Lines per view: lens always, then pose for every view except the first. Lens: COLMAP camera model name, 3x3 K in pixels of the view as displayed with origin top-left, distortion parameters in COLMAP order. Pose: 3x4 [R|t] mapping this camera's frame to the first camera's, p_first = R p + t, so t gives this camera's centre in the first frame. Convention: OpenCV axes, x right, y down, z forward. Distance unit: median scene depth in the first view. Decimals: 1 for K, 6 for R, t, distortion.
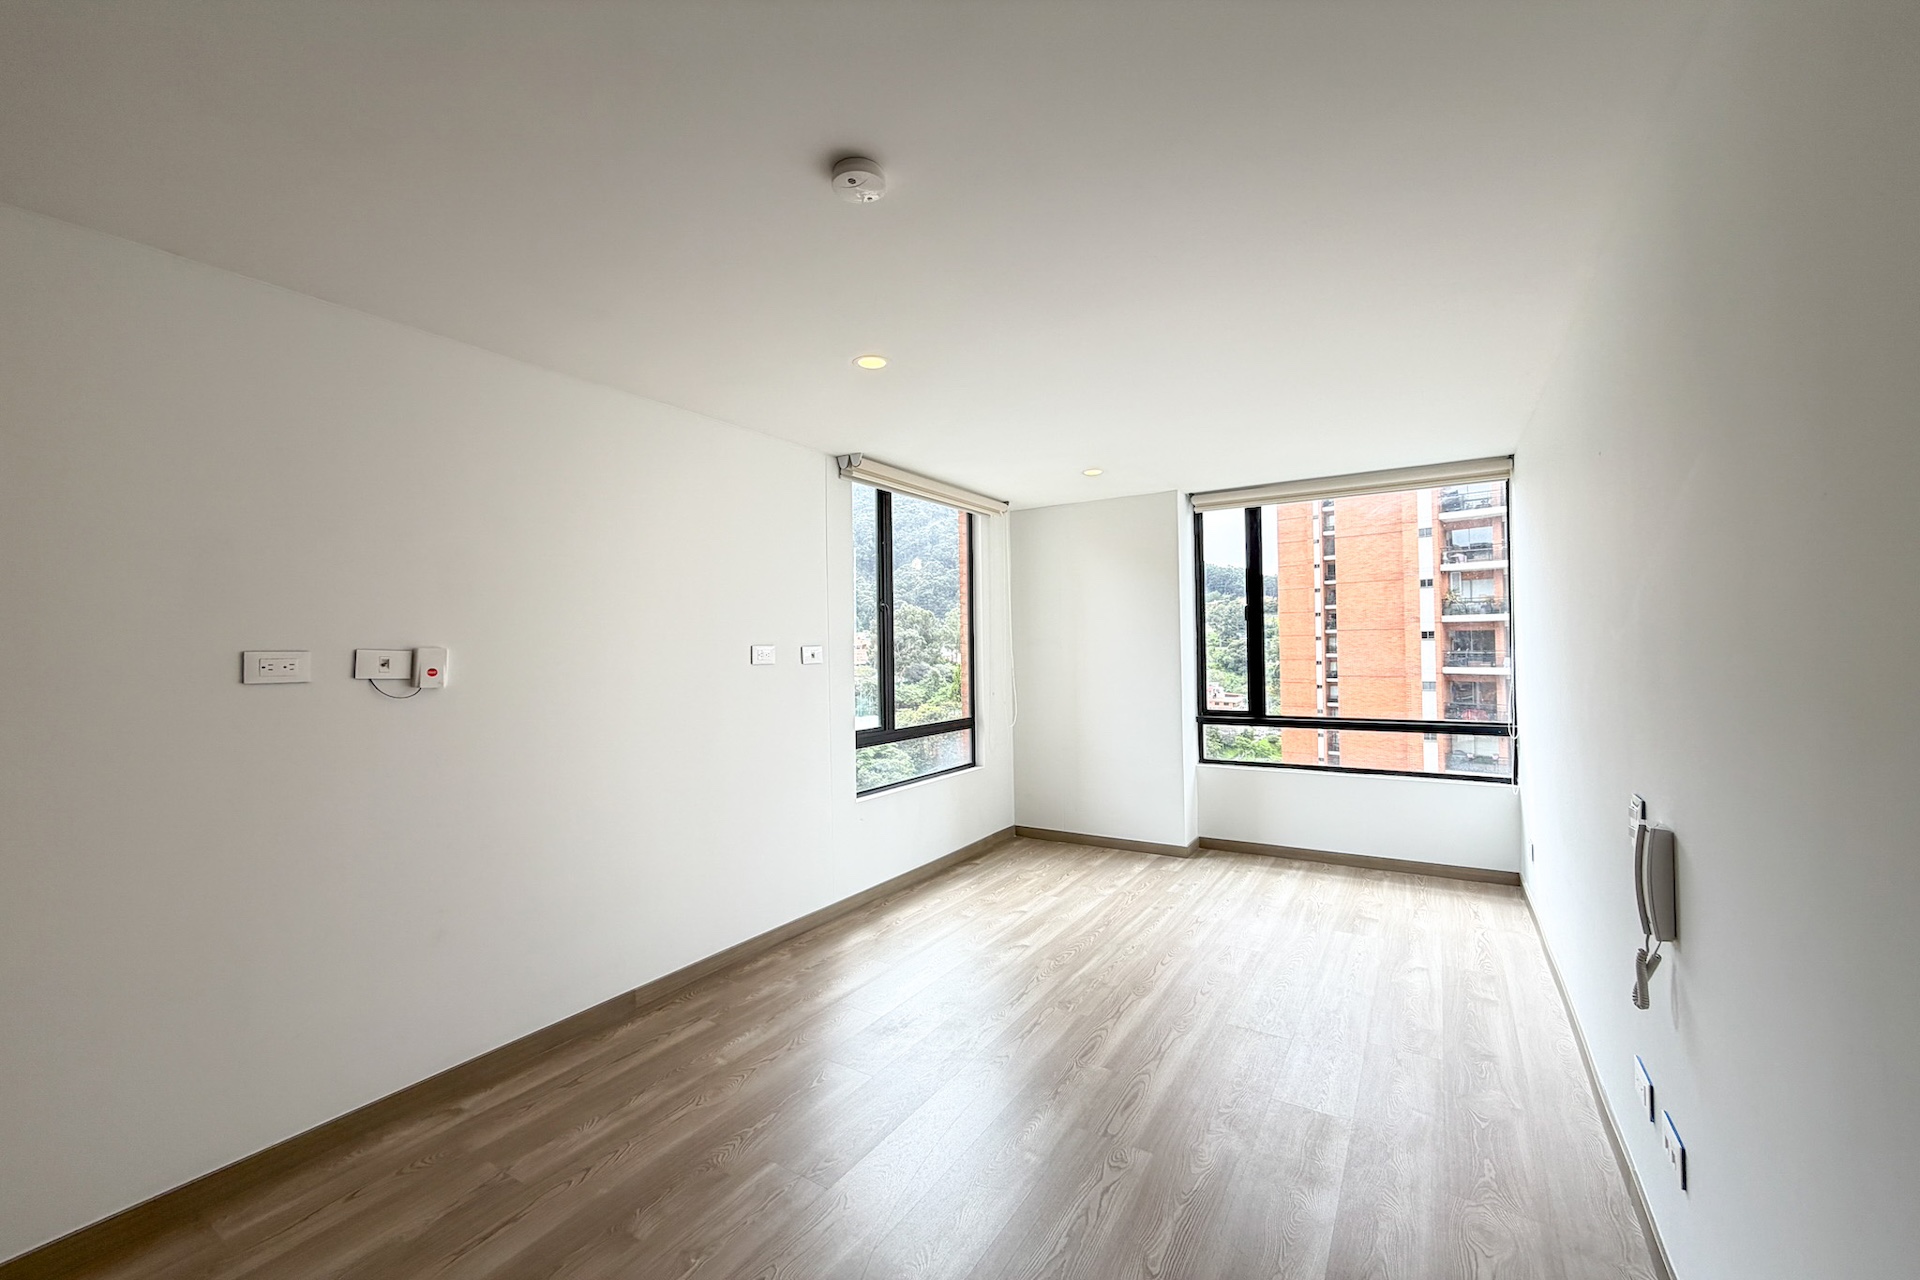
lens RADIAL K [[763.5, 0, 958.0], [0, 763.5, 642.0], [0, 0, 1]] dist [-0.000213, -0.000272]
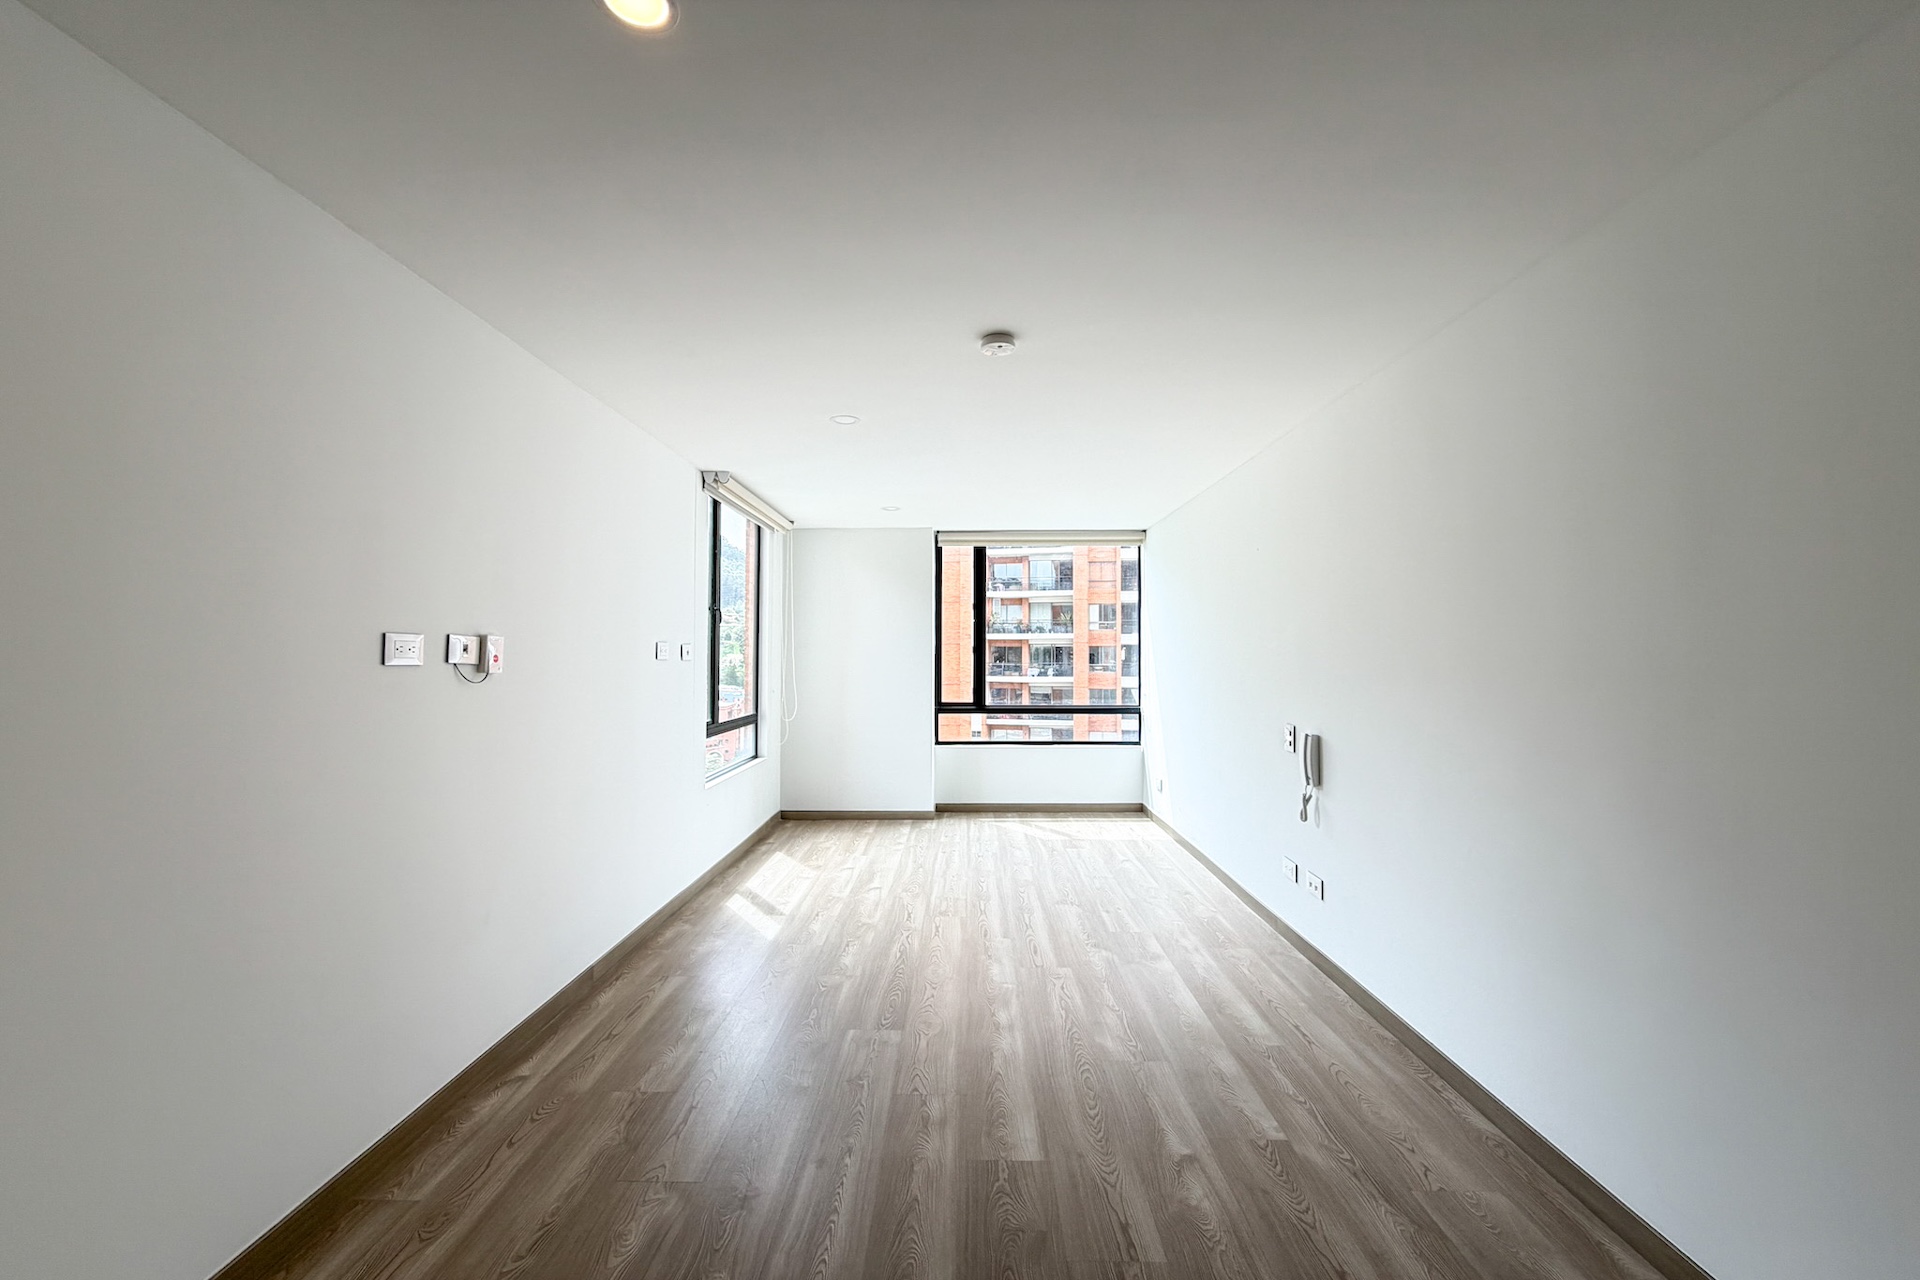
lens RADIAL K [[763.5, 0, 958.0], [0, 763.5, 642.0], [0, 0, 1]] dist [-0.000213, -0.000272]
pose [[0.853527, 0.023733, 0.520508, -0.379644], [-0.016683, 0.999695, -0.018225, 0.014209], [-0.520782, 0.006872, 0.853662, -0.112976]]
